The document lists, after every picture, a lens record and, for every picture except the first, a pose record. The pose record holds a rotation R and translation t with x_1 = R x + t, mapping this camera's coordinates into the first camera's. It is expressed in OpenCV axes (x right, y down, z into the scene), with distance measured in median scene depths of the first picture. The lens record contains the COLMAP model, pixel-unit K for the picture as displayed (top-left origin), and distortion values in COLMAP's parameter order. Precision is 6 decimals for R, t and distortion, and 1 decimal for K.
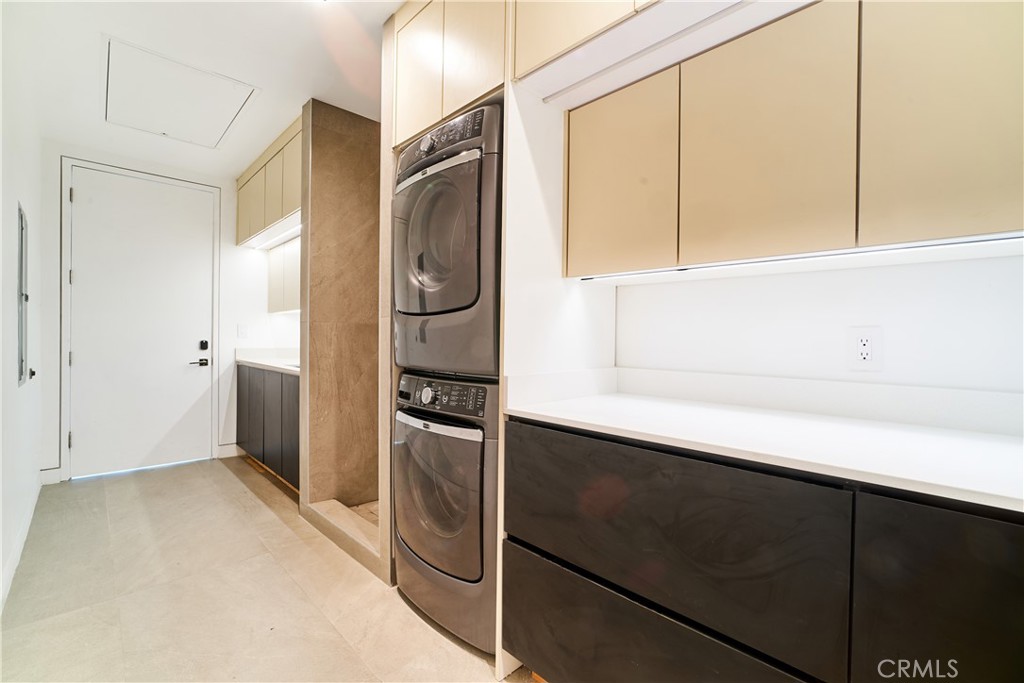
lens RADIAL K [[440.4, 0, 512.3], [0, 440.4, 337.9], [0, 0, 1]] dist [0.000241, 0.000407]
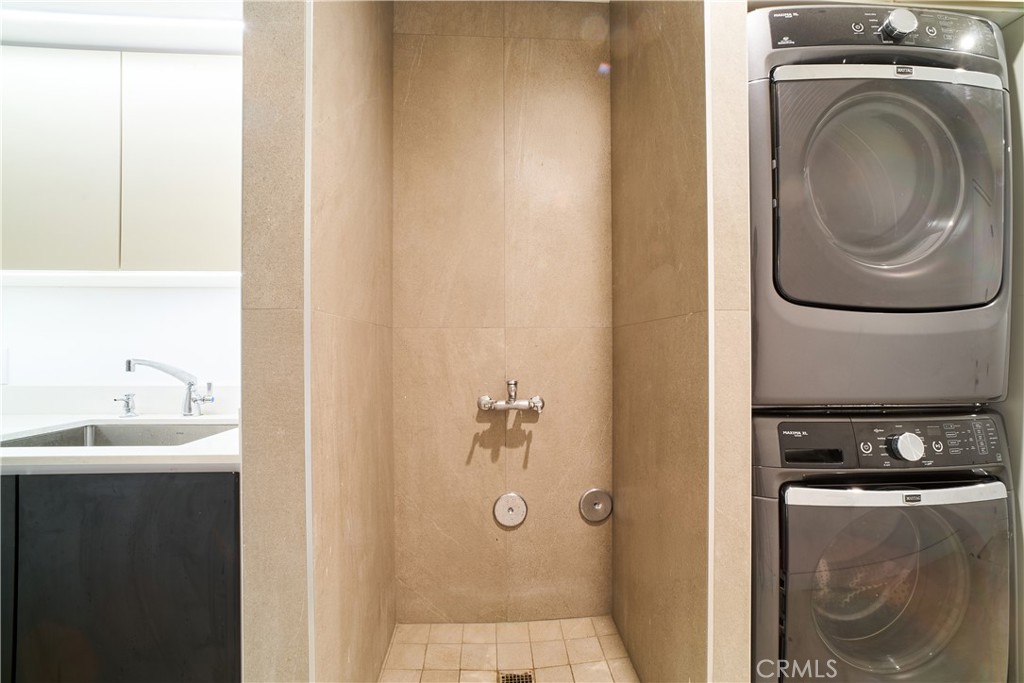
lens RADIAL K [[440.4, 0, 514.2], [0, 440.4, 346.7], [0, 0, 1]] dist [0.000241, 0.000407]
pose [[0.648689, -0.005326, 0.761035, -1.025403], [0.007019, 0.999975, 0.001015, -0.009128], [-0.761021, 0.004683, 0.648710, 1.052099]]
